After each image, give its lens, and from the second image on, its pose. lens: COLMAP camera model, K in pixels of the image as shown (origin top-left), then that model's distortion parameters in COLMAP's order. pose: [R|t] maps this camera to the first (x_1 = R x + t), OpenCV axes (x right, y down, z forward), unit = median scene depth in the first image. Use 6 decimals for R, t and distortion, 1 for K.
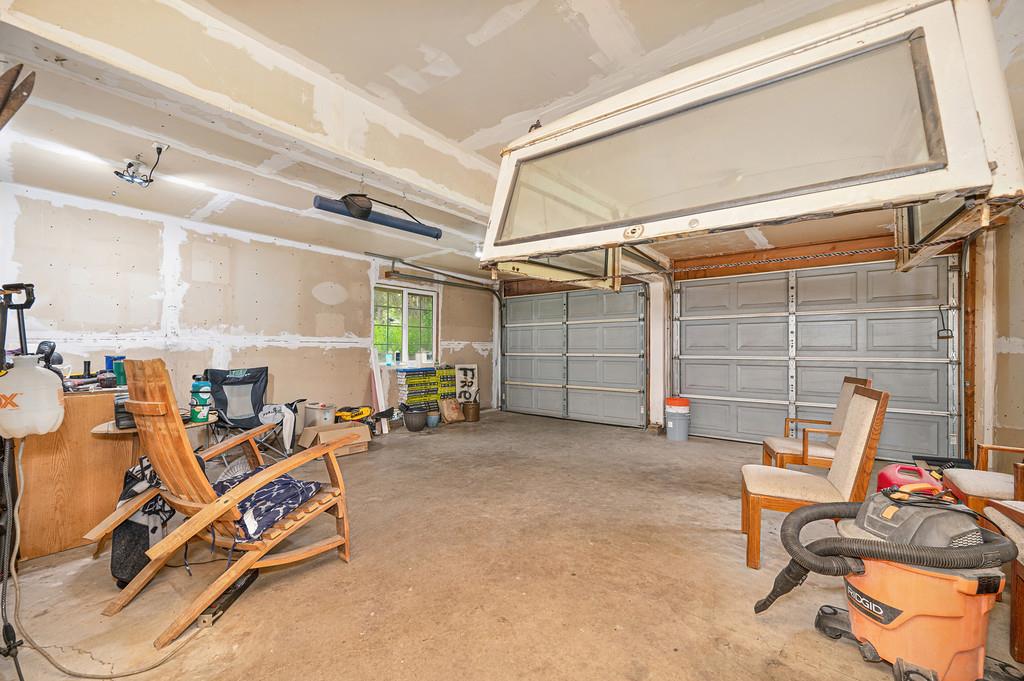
lens RADIAL K [[407.3, 0, 510.8], [0, 407.3, 344.9], [0, 0, 1]] dist [0.000173, -0.000671]
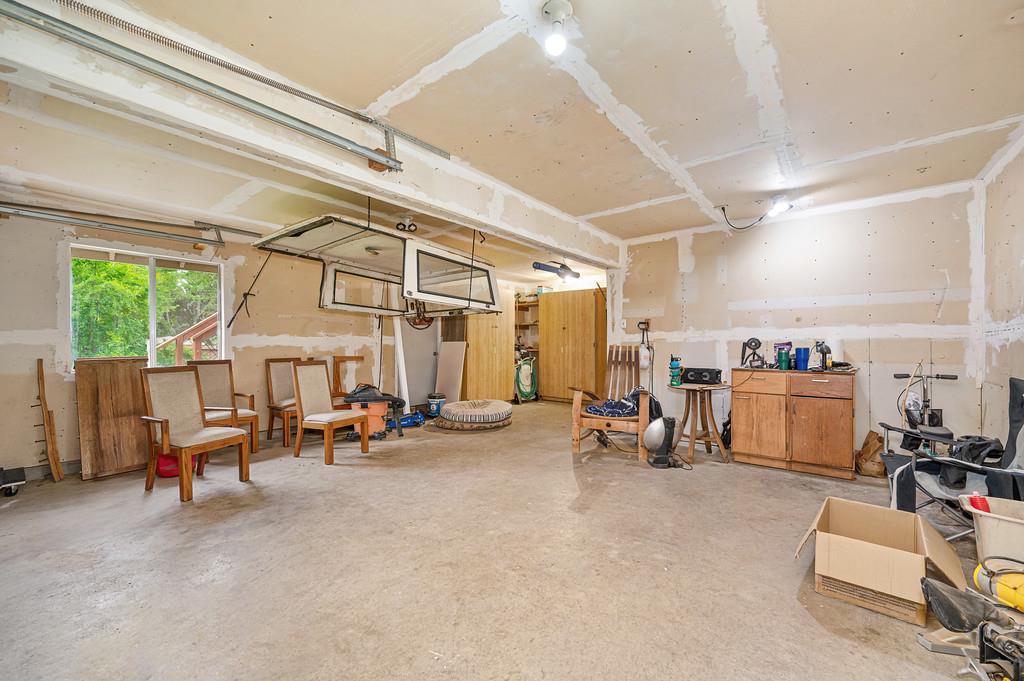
lens RADIAL K [[394.6, 0, 512.9], [0, 394.6, 344.9], [0, 0, 1]] dist [0.000292, 0.000008]
pose [[-0.999948, -0.003123, -0.009731, -0.060812], [-0.003108, 0.999994, -0.001563, 0.019029], [0.009735, -0.001532, -0.999951, 1.858442]]
